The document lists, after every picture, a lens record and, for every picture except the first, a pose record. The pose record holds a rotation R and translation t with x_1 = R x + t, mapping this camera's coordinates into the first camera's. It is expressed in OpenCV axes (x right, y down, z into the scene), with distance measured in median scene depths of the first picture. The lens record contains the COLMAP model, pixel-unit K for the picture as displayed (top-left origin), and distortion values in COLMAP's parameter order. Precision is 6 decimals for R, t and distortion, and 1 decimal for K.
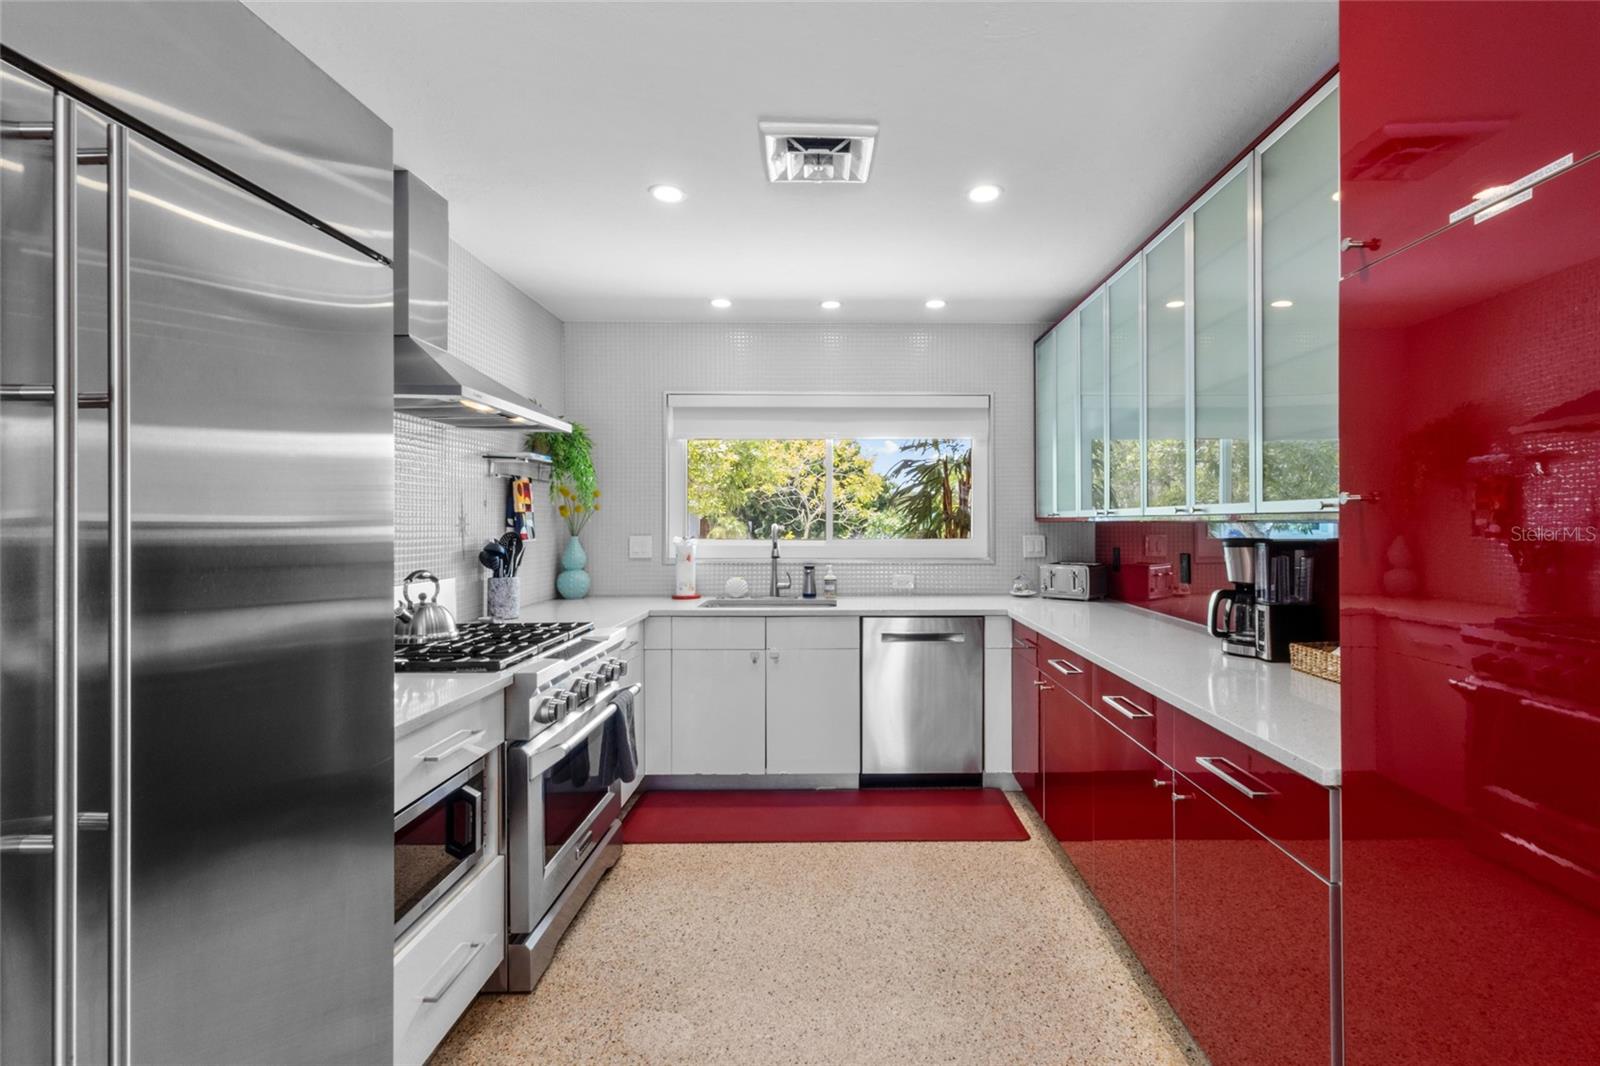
lens RADIAL K [[734.8, 0, 811.1], [0, 734.8, 525.2], [0, 0, 1]] dist [0.005014, 0.002330]
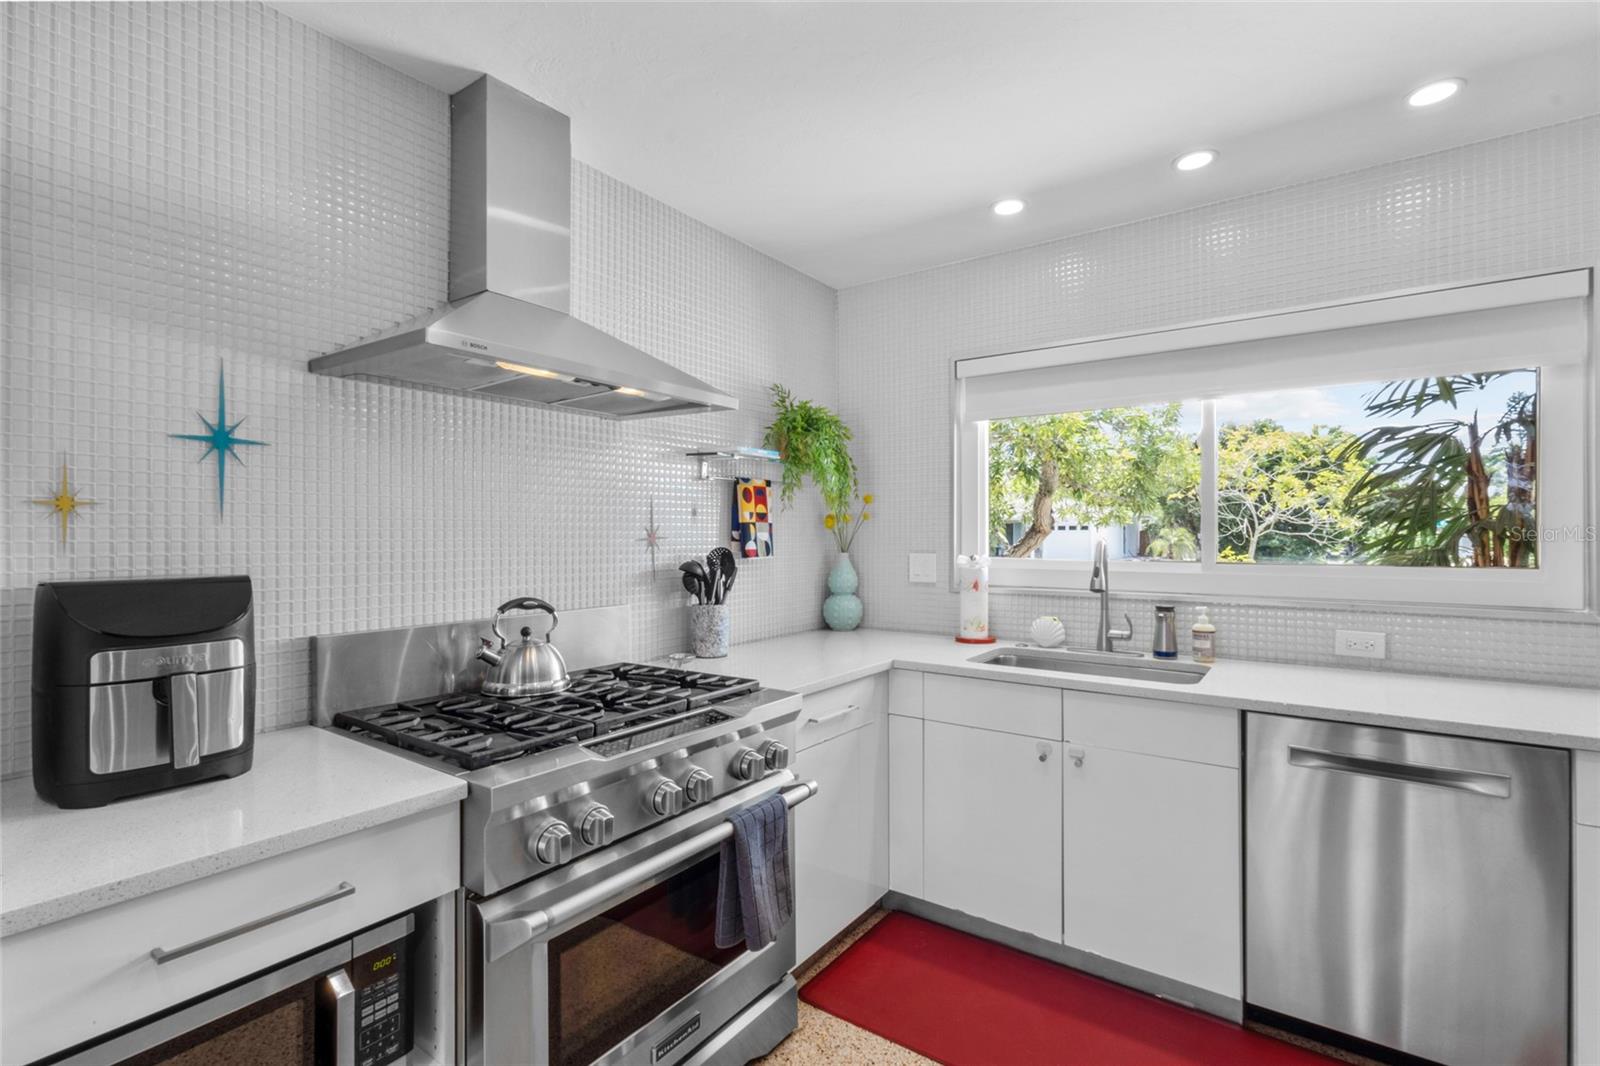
lens RADIAL K [[734.8, 0, 783.9], [0, 734.8, 540.2], [0, 0, 1]] dist [0.005014, 0.002330]
pose [[0.829826, 0.003862, -0.558009, 0.076479], [-0.001912, 0.999990, 0.004077, -0.002040], [0.558019, -0.002316, 0.829825, 0.309459]]
